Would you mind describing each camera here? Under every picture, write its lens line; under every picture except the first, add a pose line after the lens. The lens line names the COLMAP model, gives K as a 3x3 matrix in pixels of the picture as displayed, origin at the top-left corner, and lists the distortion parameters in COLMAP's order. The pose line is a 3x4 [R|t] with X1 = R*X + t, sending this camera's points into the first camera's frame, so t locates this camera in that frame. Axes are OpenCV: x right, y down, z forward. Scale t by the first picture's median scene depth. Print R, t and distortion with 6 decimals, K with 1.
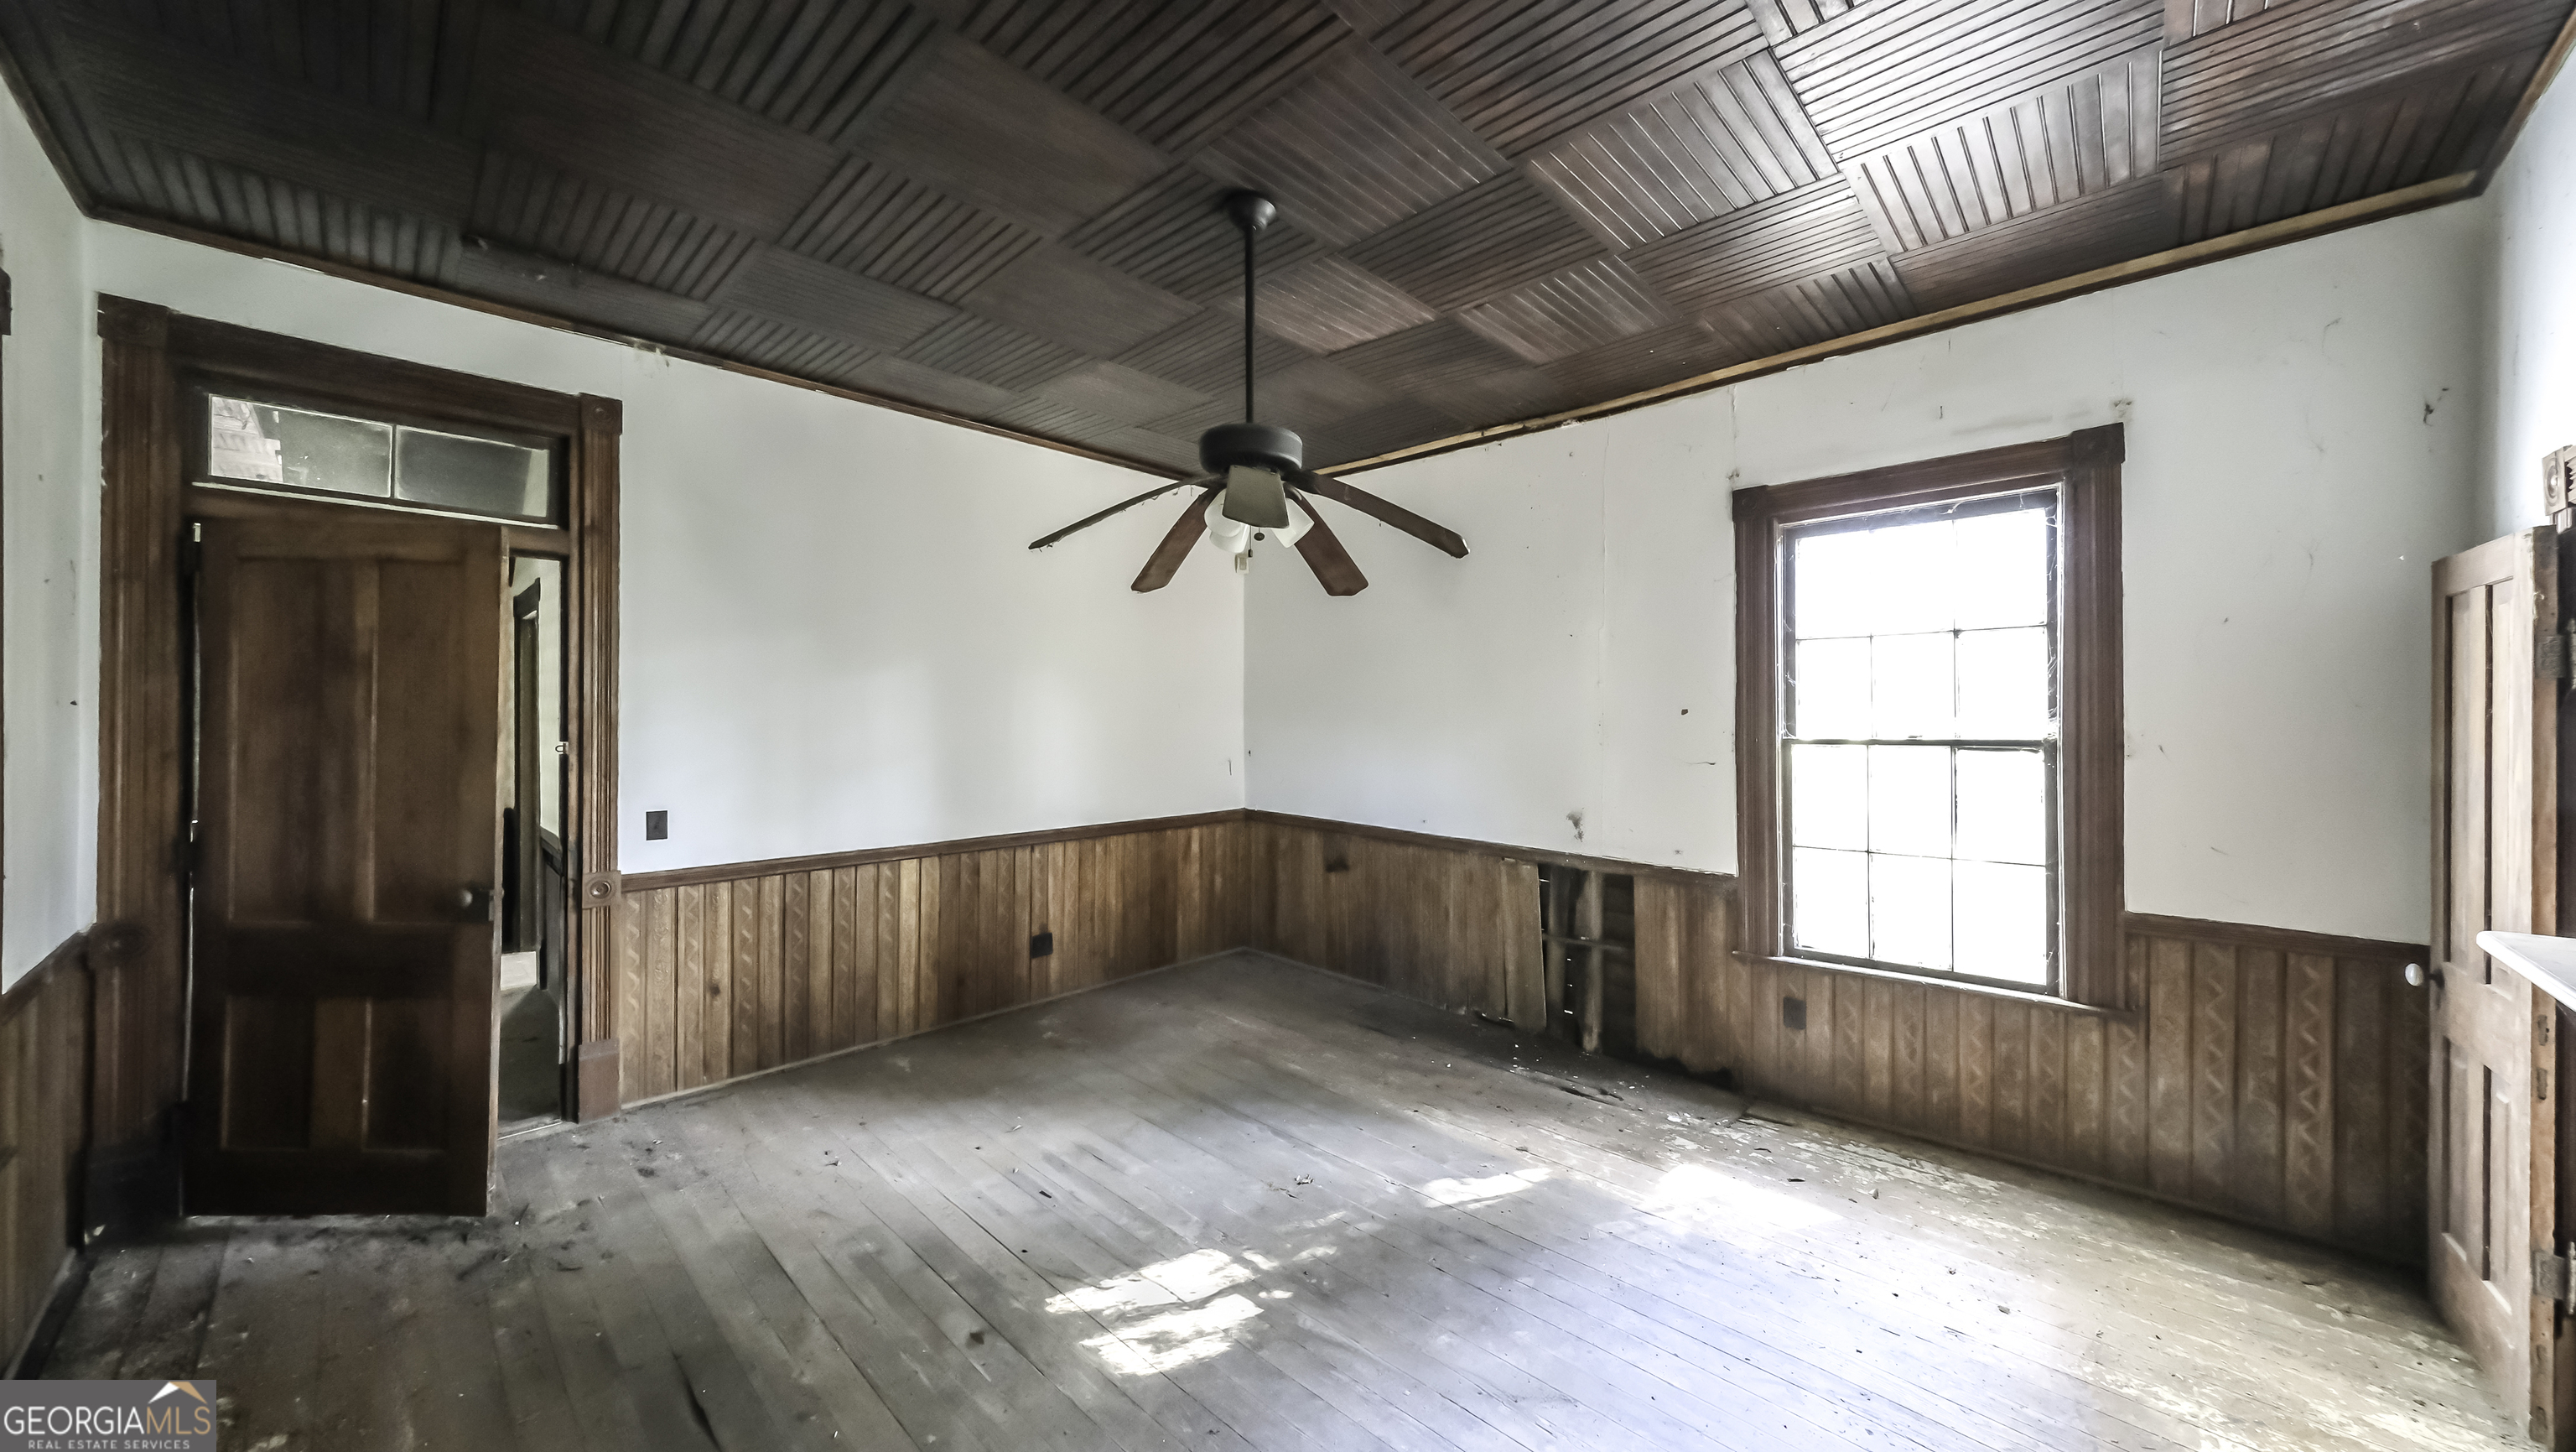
lens RADIAL K [[880.9, 0, 1314.4], [0, 880.9, 729.8], [0, 0, 1]] dist [-0.002027, -0.000182]
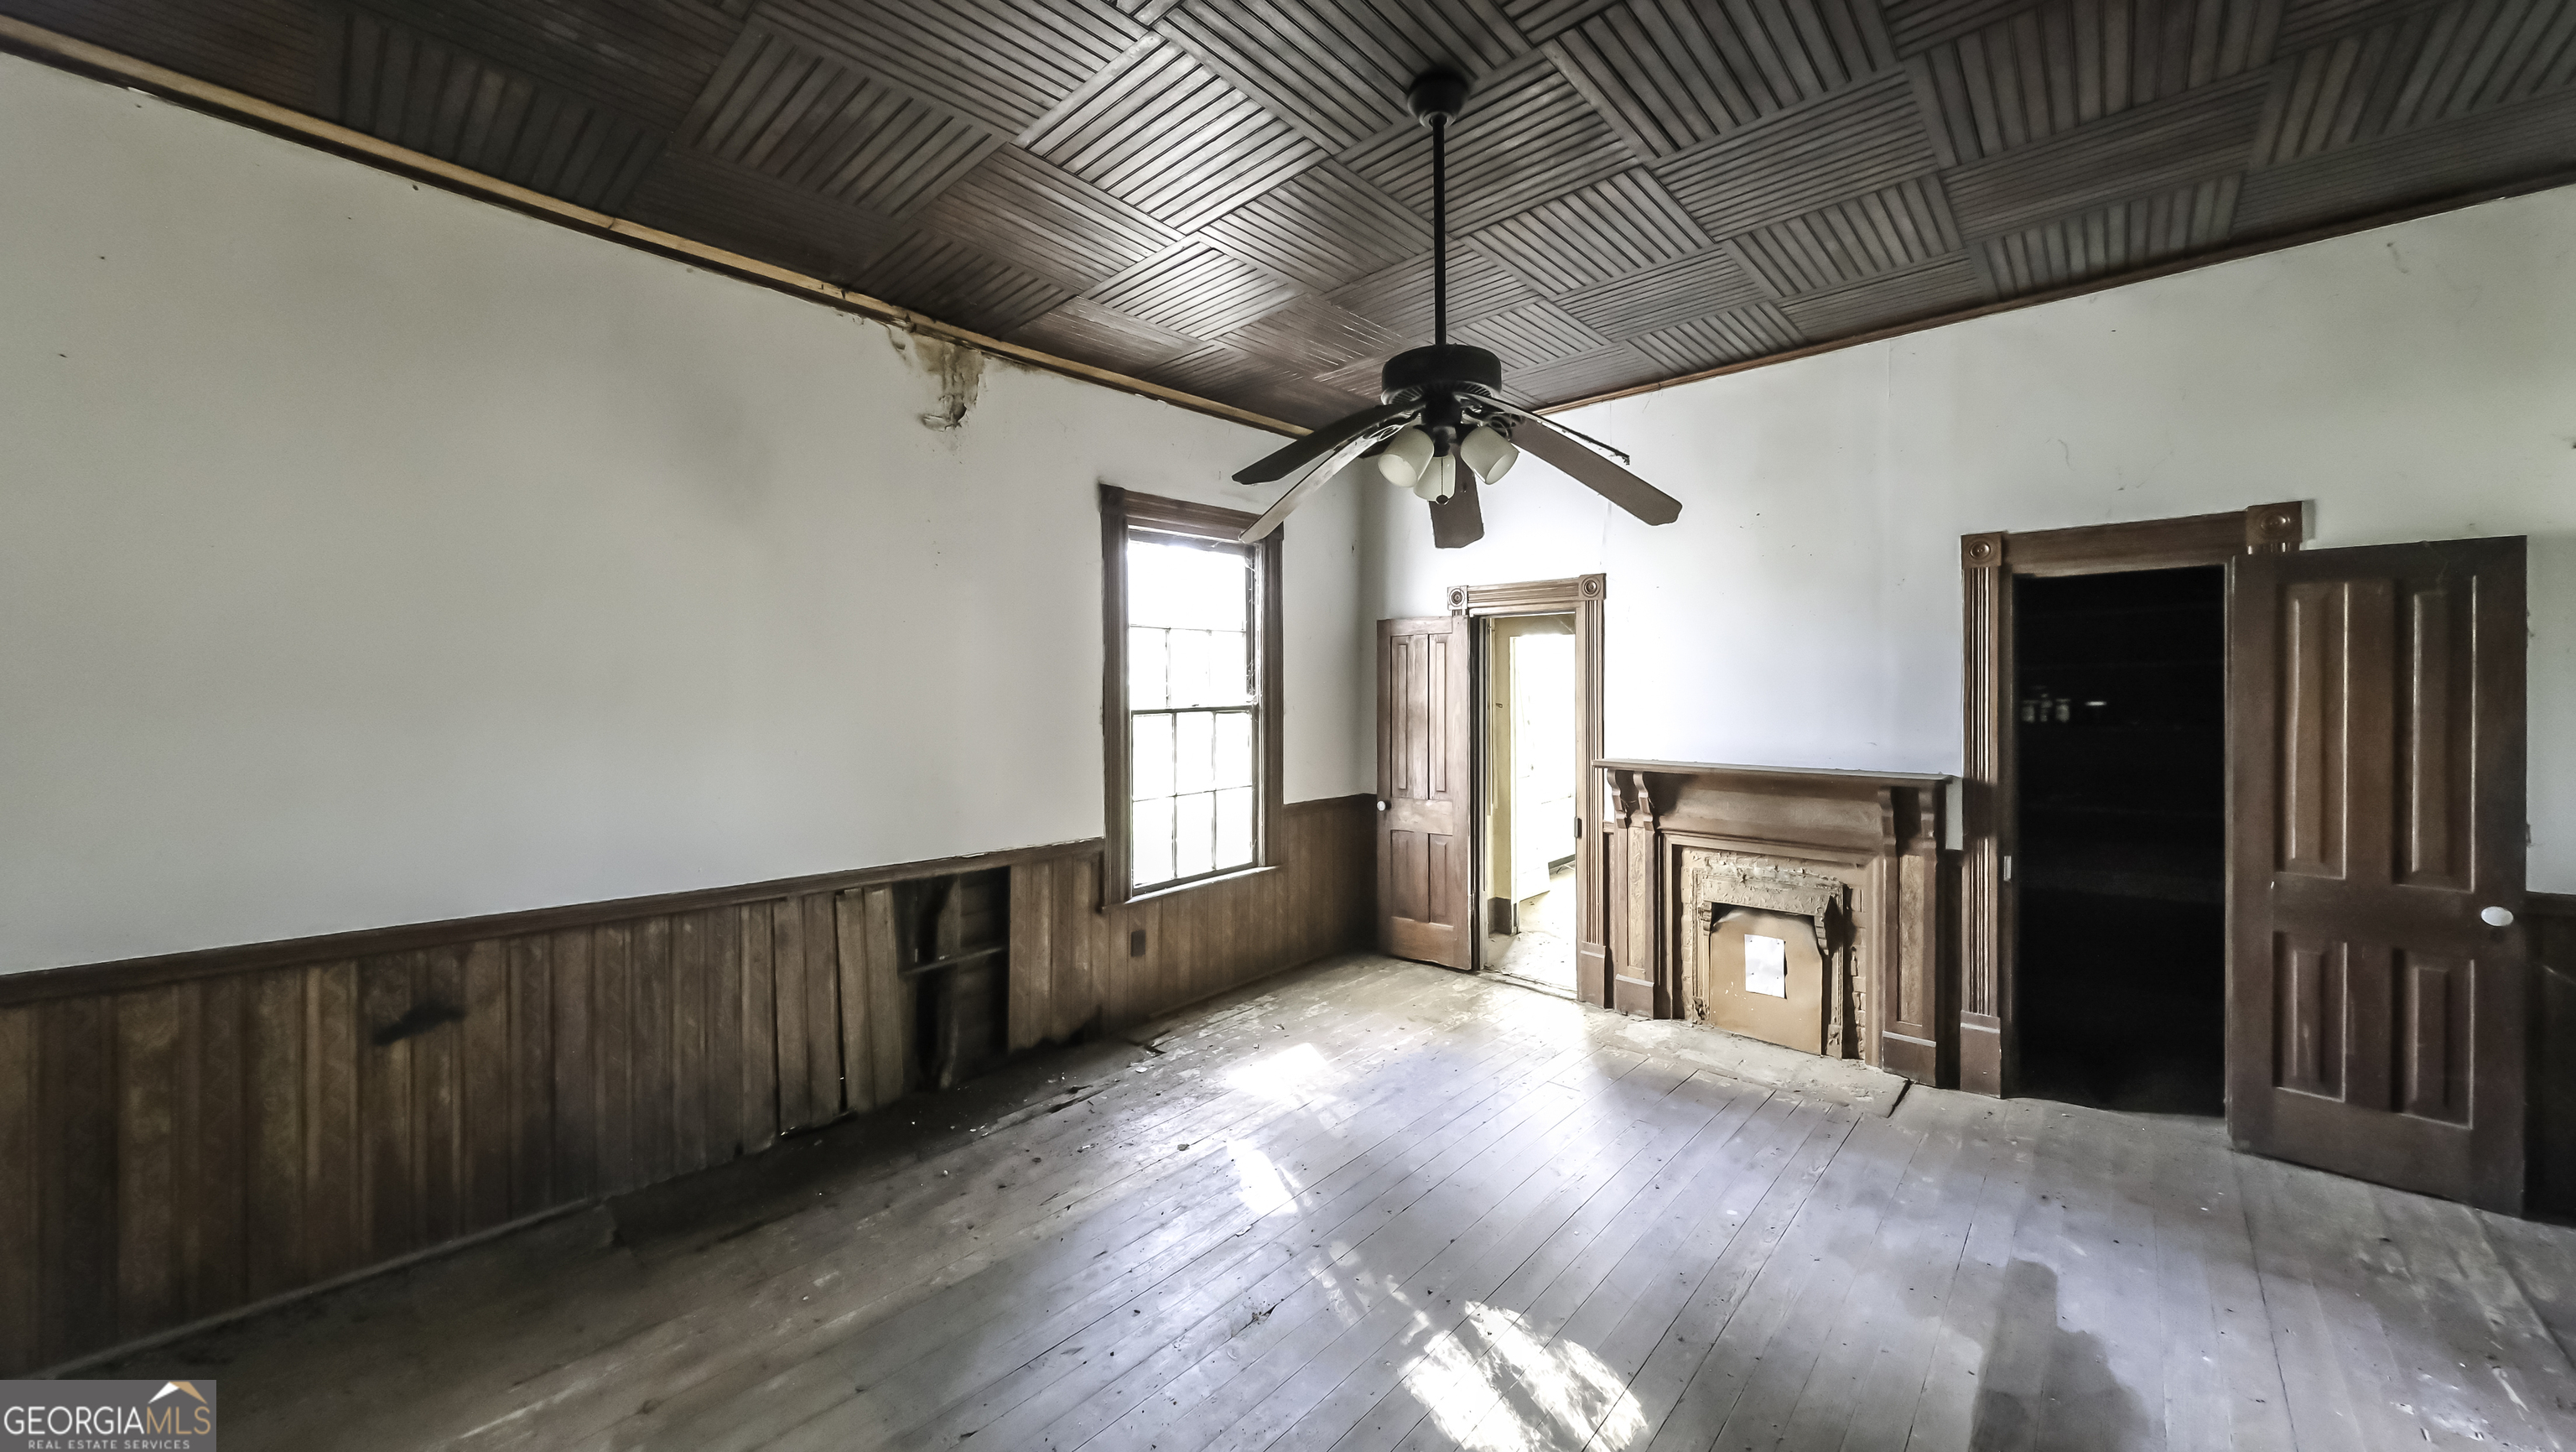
lens RADIAL K [[909.4, 0, 1287.6], [0, 909.4, 709.2], [0, 0, 1]] dist [0.000307, -0.005435]
pose [[0.000196, -0.019938, 0.999801, -0.648411], [0.027961, 0.999410, 0.019925, -0.009474], [-0.999609, 0.027951, 0.000753, 0.775407]]
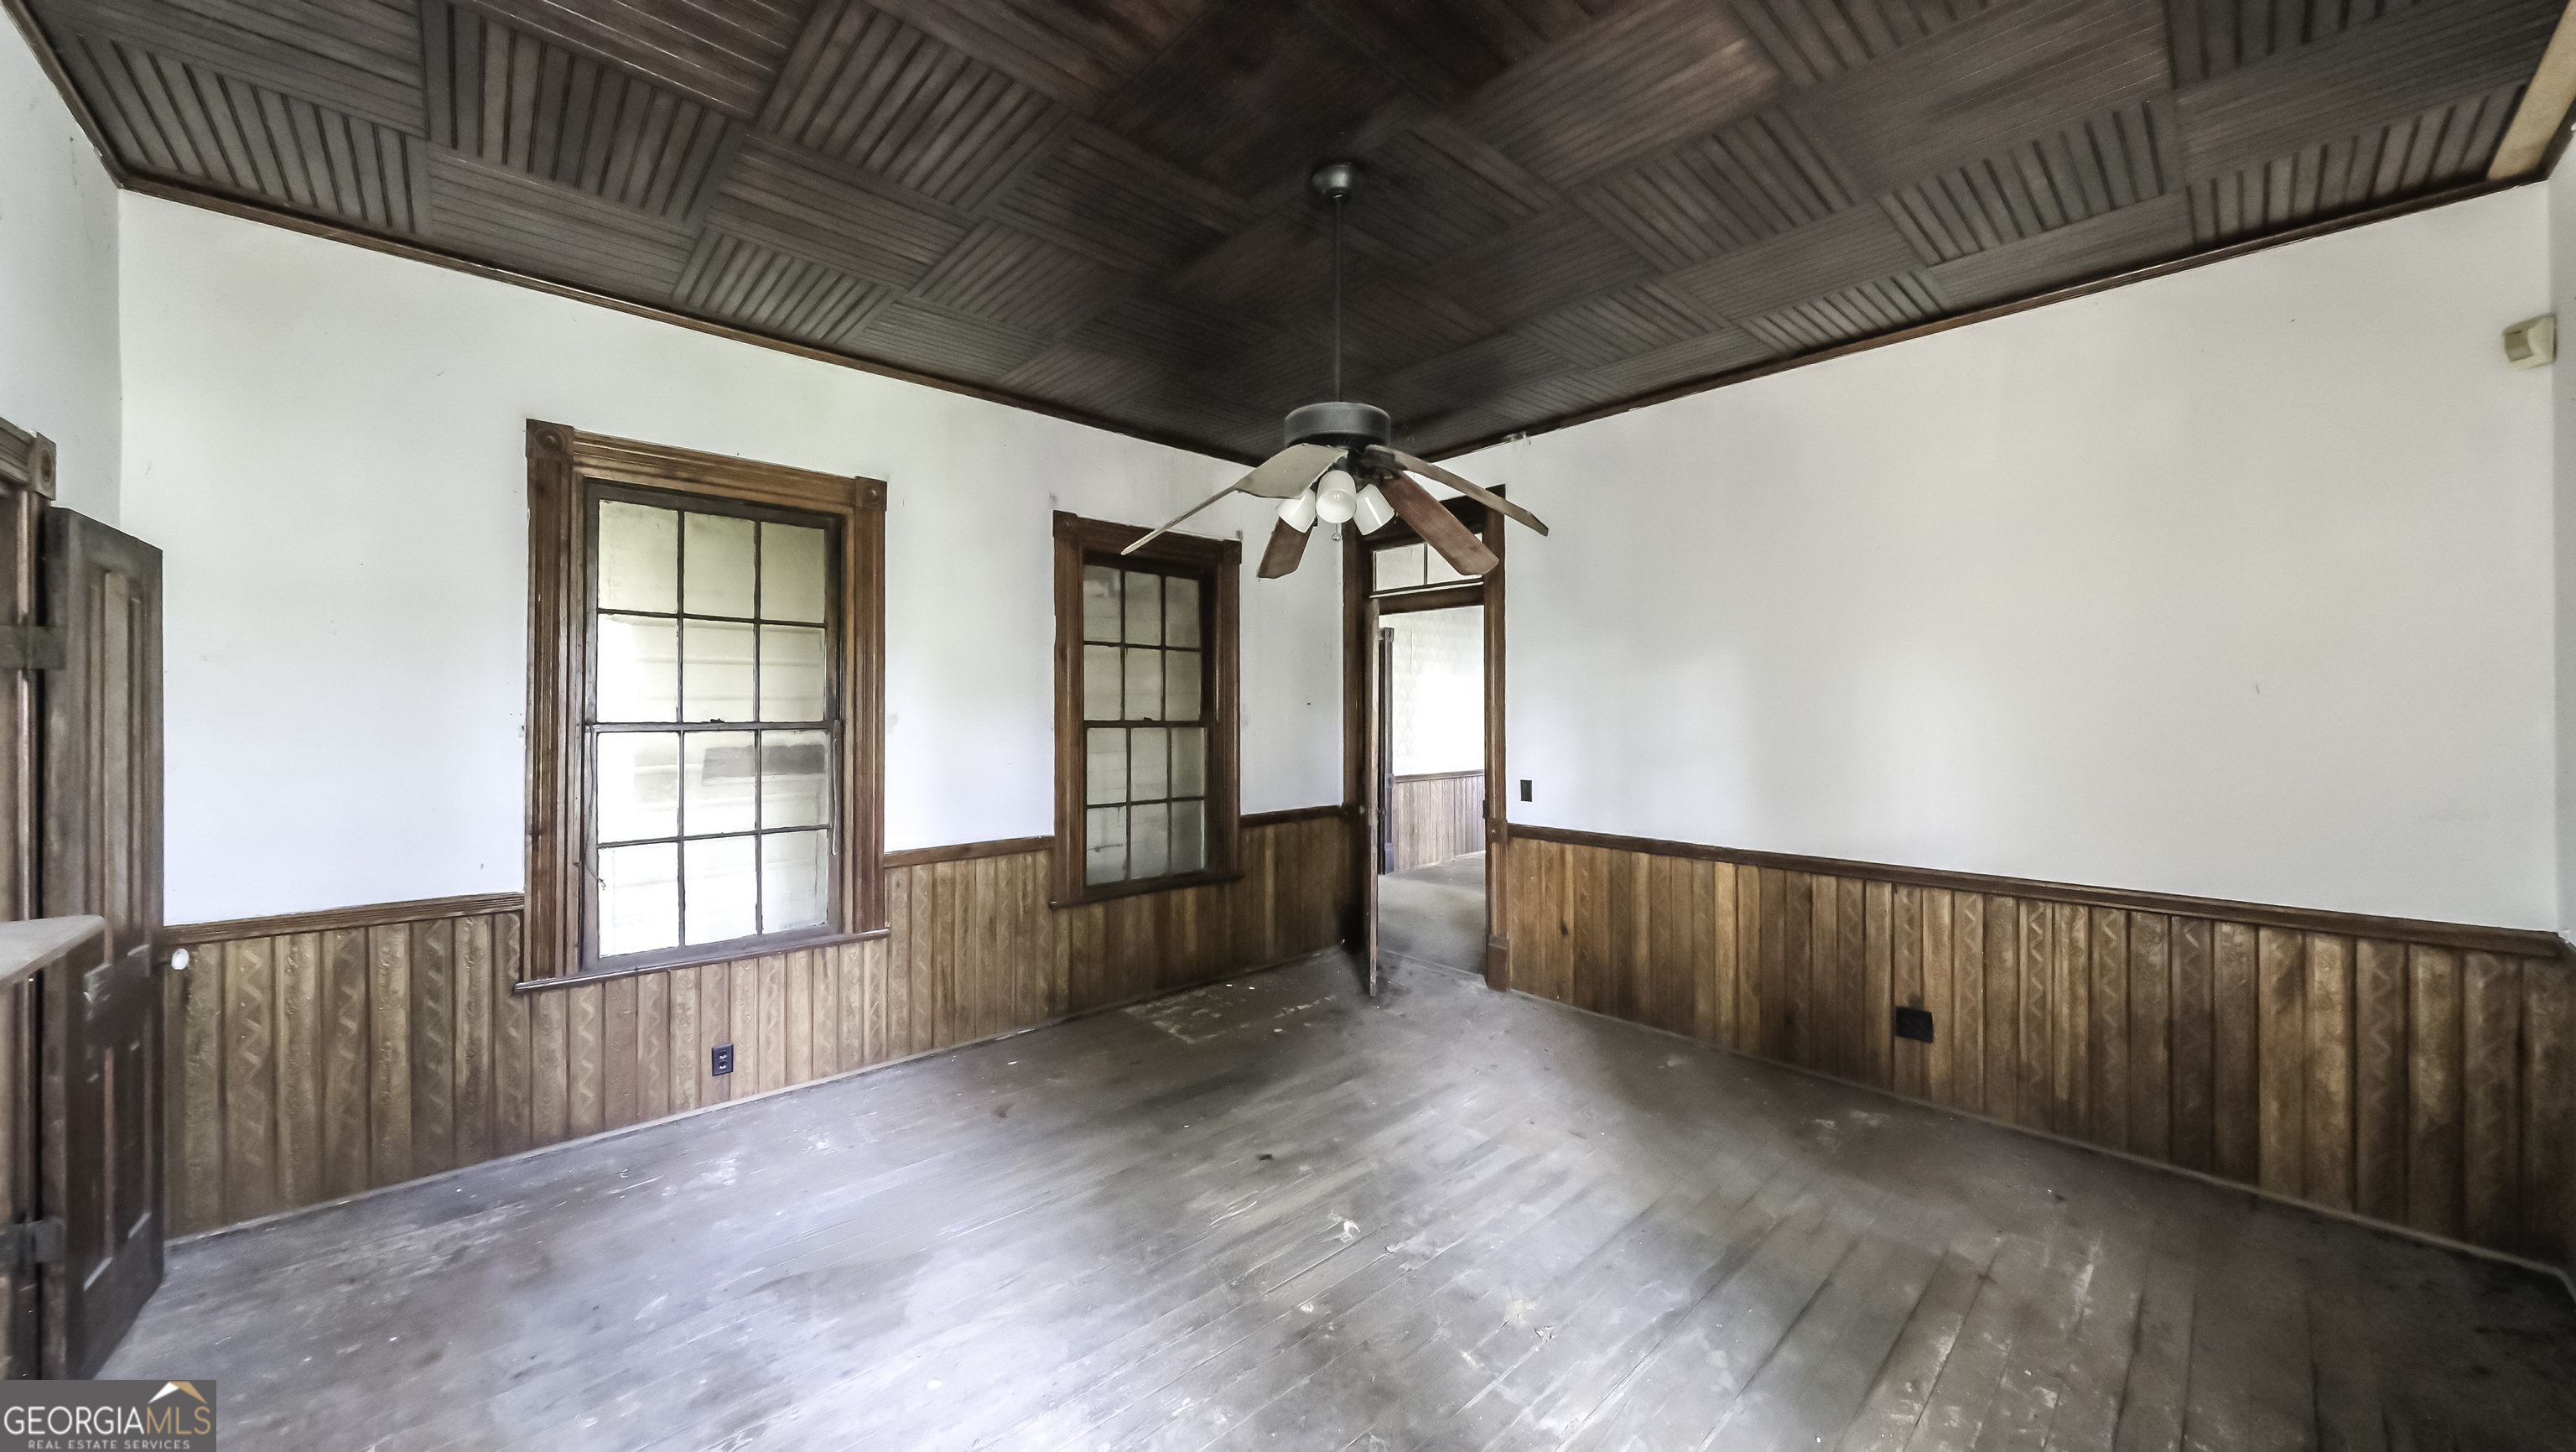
lens RADIAL K [[908.8, 0, 1264.0], [0, 908.8, 710.4], [0, 0, 1]] dist [0.020378, -0.010367]
pose [[-0.084196, -0.000154, -0.996449, 0.643597], [-0.018599, 0.999826, 0.001417, -0.008934], [0.996276, 0.018652, -0.084185, 0.677580]]
